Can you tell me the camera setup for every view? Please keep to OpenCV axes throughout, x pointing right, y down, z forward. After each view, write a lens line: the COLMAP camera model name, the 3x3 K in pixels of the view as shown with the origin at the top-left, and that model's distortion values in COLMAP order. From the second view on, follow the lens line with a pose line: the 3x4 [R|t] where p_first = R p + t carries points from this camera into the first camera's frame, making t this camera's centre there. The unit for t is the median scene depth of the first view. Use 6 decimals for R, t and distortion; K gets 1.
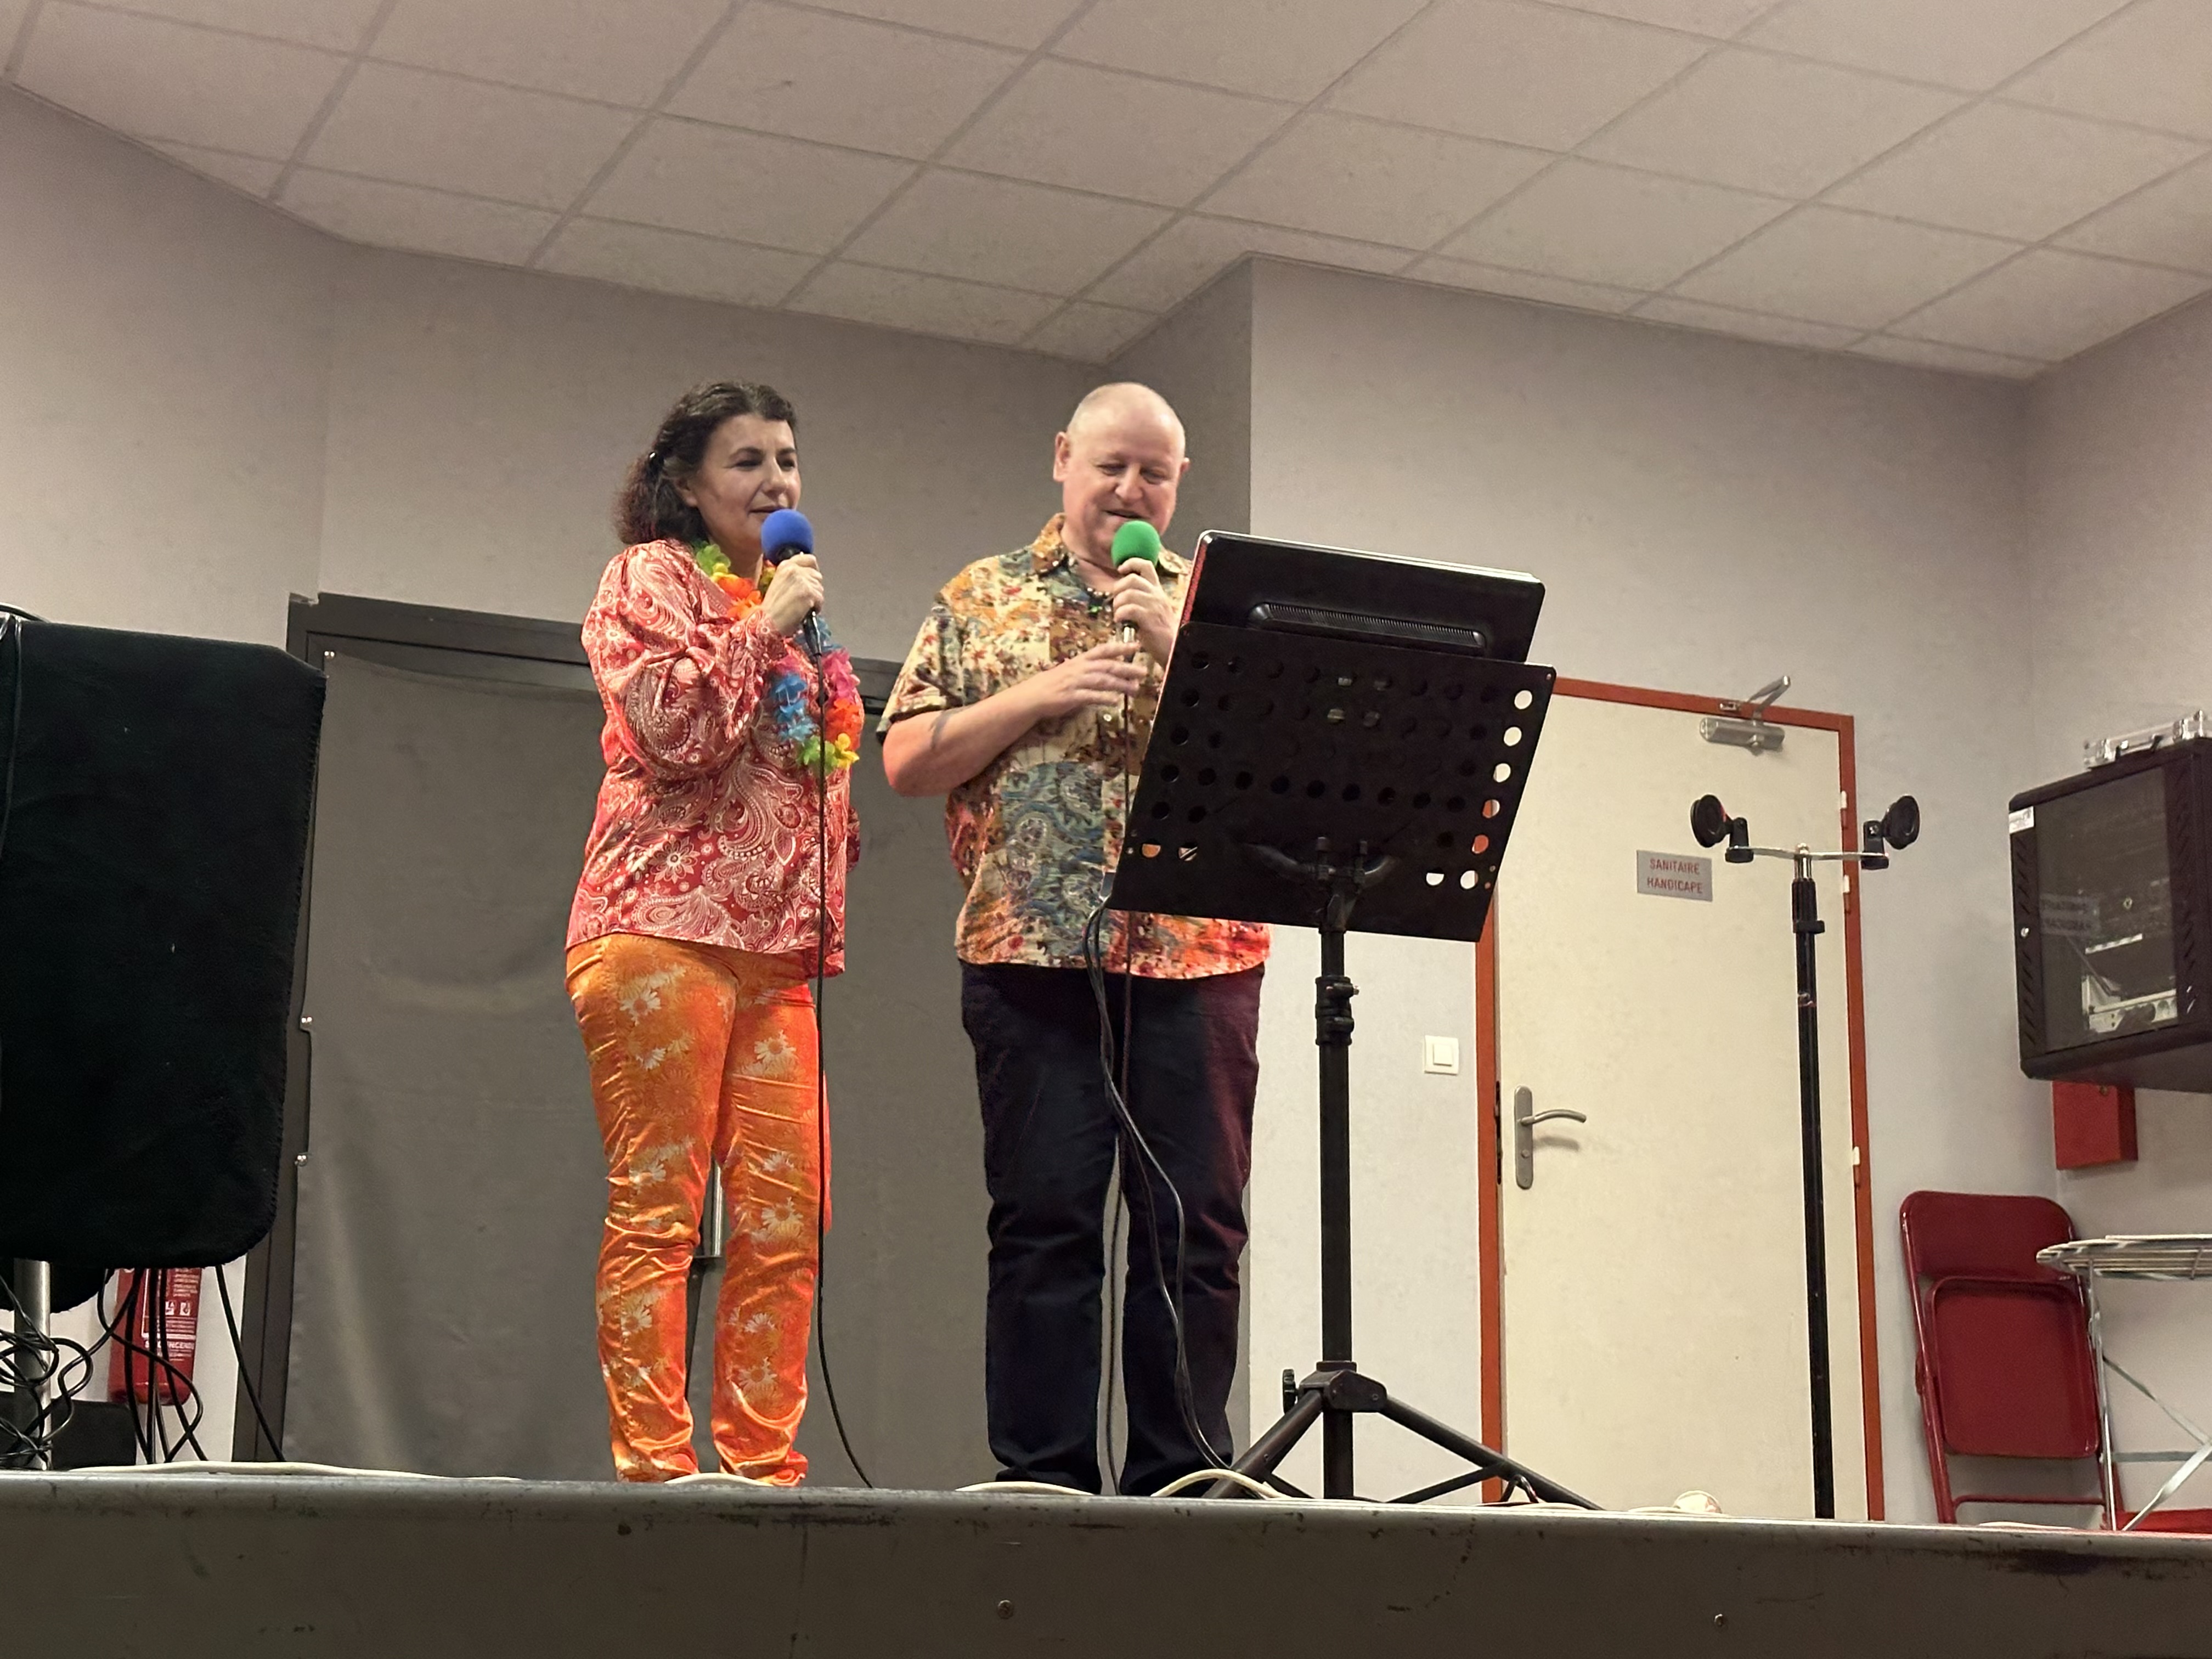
lens RADIAL K [[3732.6, 0, 1106.0], [0, 3732.6, 829.5], [0, 0, 1]] dist [0.102217, 0.059124]
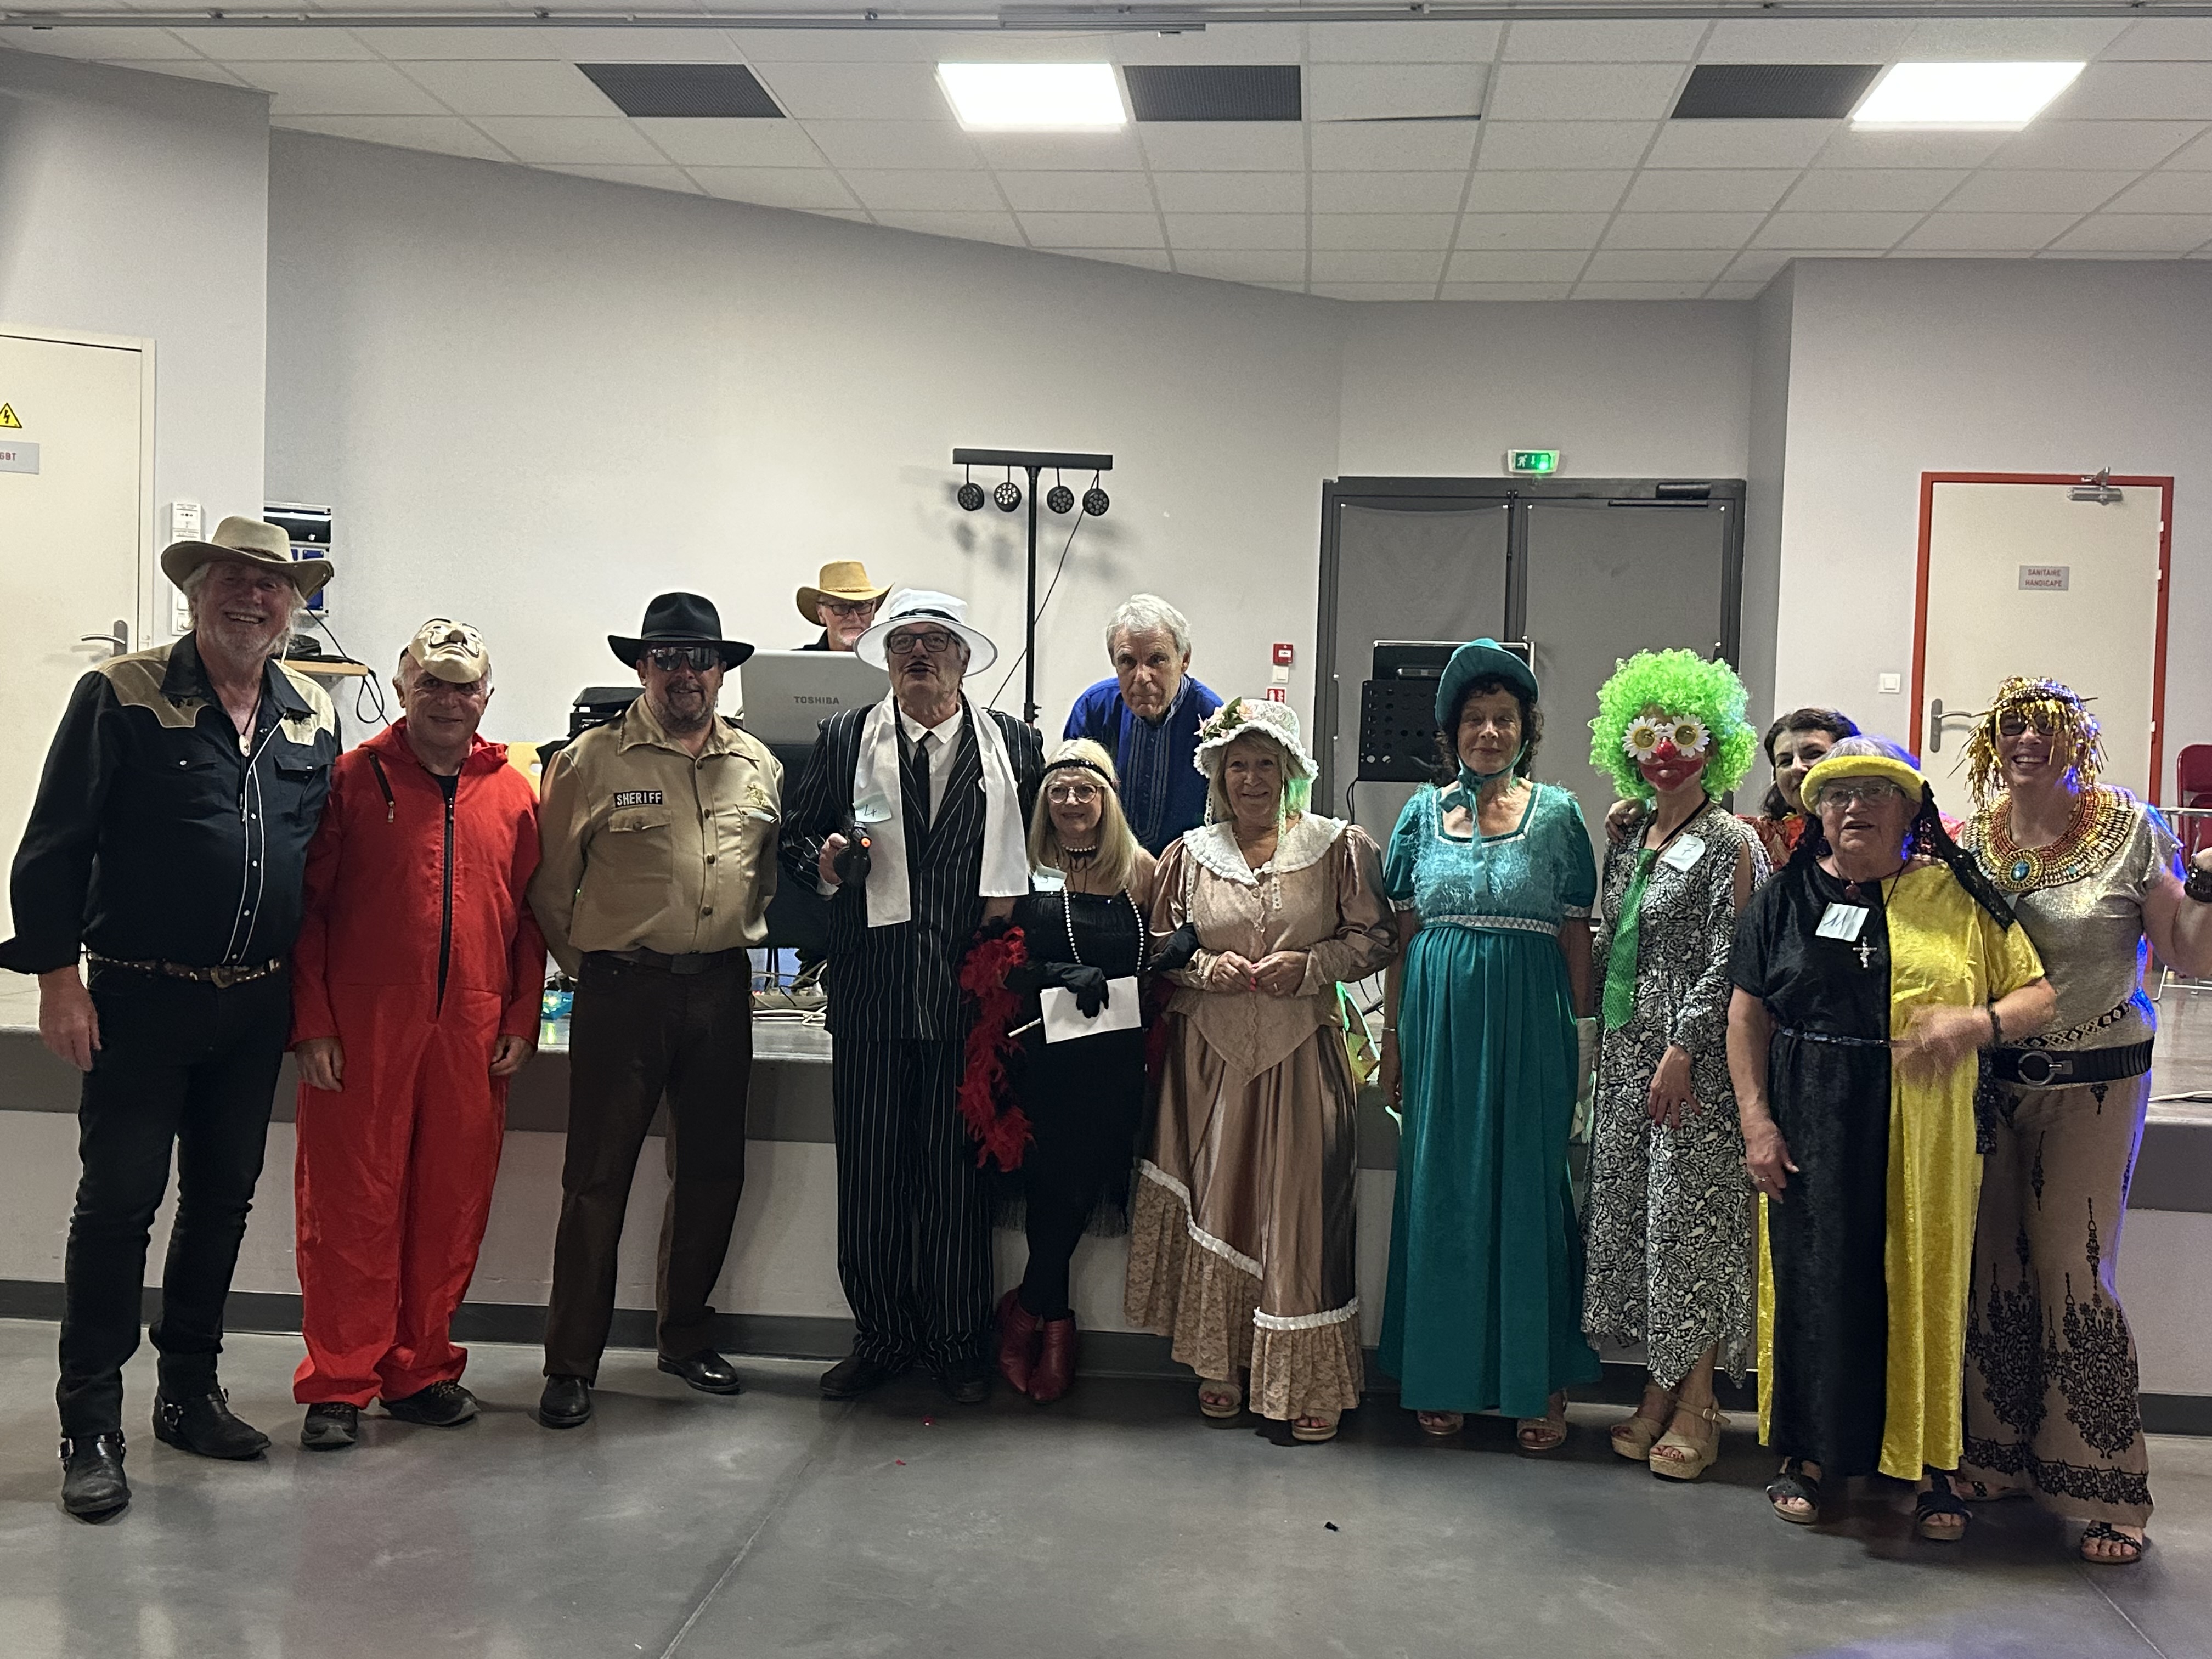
lens RADIAL K [[2268.5, 0, 1106.0], [0, 2268.5, 829.5], [0, 0, 1]] dist [0.052905, -0.004540]
pose [[0.876449, 0.025999, -0.480793, 0.319085], [0.084000, 0.974972, 0.205847, -0.150224], [0.474112, -0.220801, 0.852329, -0.226228]]
